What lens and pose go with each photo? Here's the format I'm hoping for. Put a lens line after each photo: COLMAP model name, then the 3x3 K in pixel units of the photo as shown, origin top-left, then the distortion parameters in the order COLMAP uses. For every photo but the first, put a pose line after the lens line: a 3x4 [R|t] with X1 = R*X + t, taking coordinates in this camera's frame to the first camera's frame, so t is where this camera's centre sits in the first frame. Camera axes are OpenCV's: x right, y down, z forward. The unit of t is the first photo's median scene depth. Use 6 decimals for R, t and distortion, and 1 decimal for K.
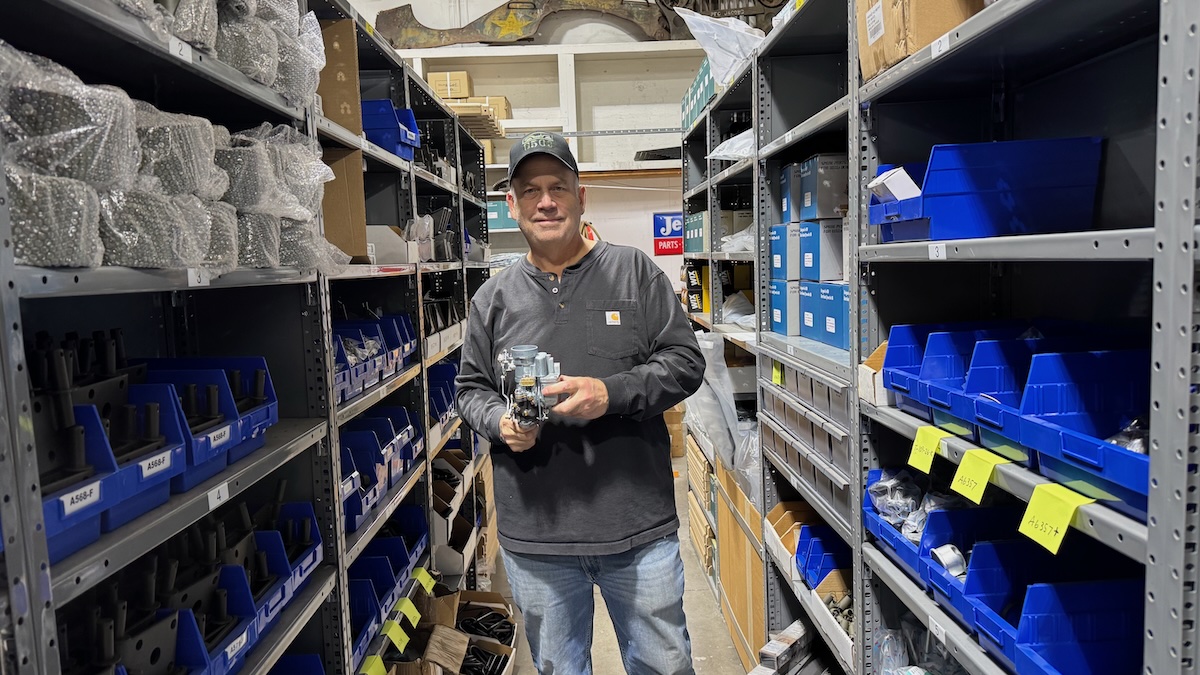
lens RADIAL K [[844.3, 0, 600.5], [0, 844.3, 342.3], [0, 0, 1]] dist [0.012786, 0.001413]
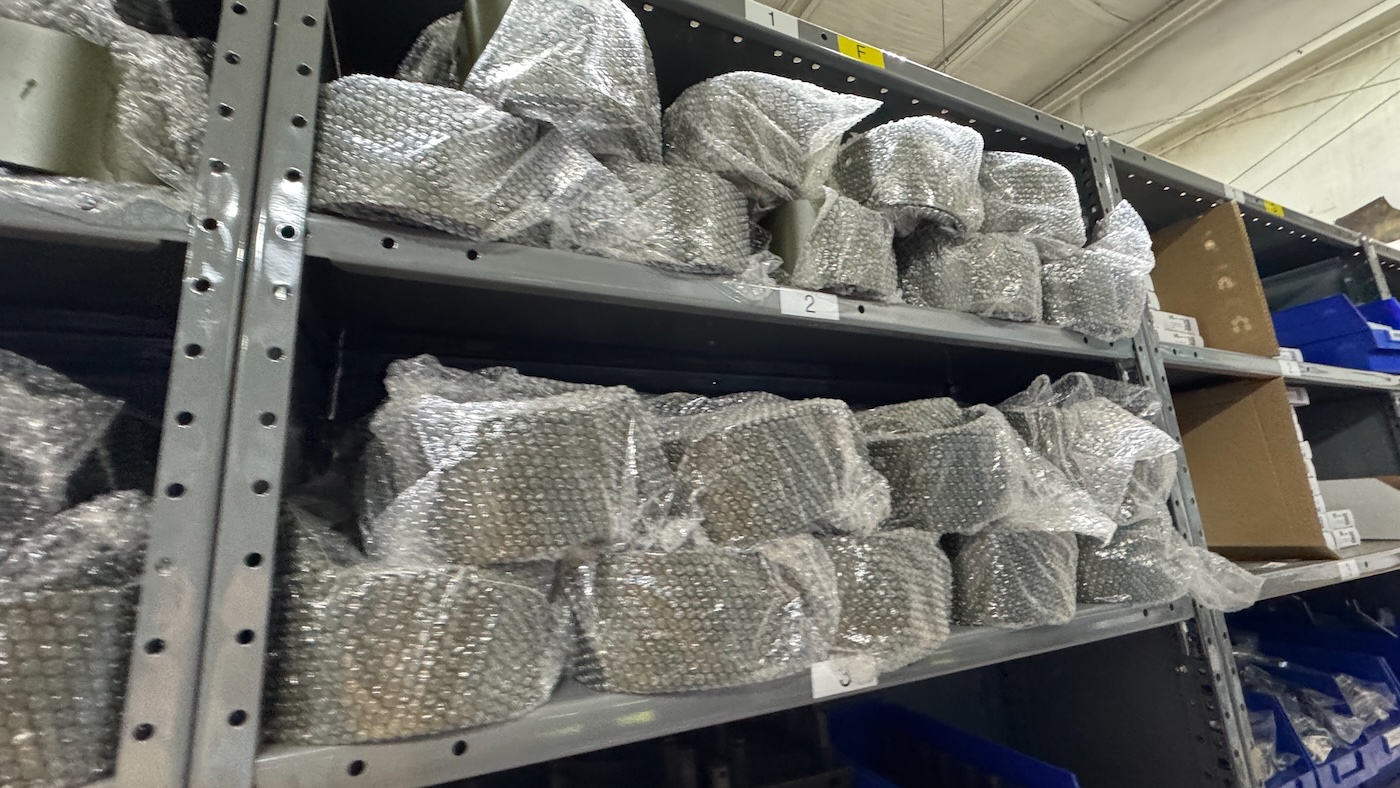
lens RADIAL K [[561.7, 0, 702.3], [0, 561.7, 402.0], [0, 0, 1]] dist [0.000526, 0.000079]
pose [[0.413323, -0.175512, -0.893510, -0.103198], [-0.044708, 0.976154, -0.212426, -0.118468], [0.909486, 0.127748, 0.395620, 0.516092]]
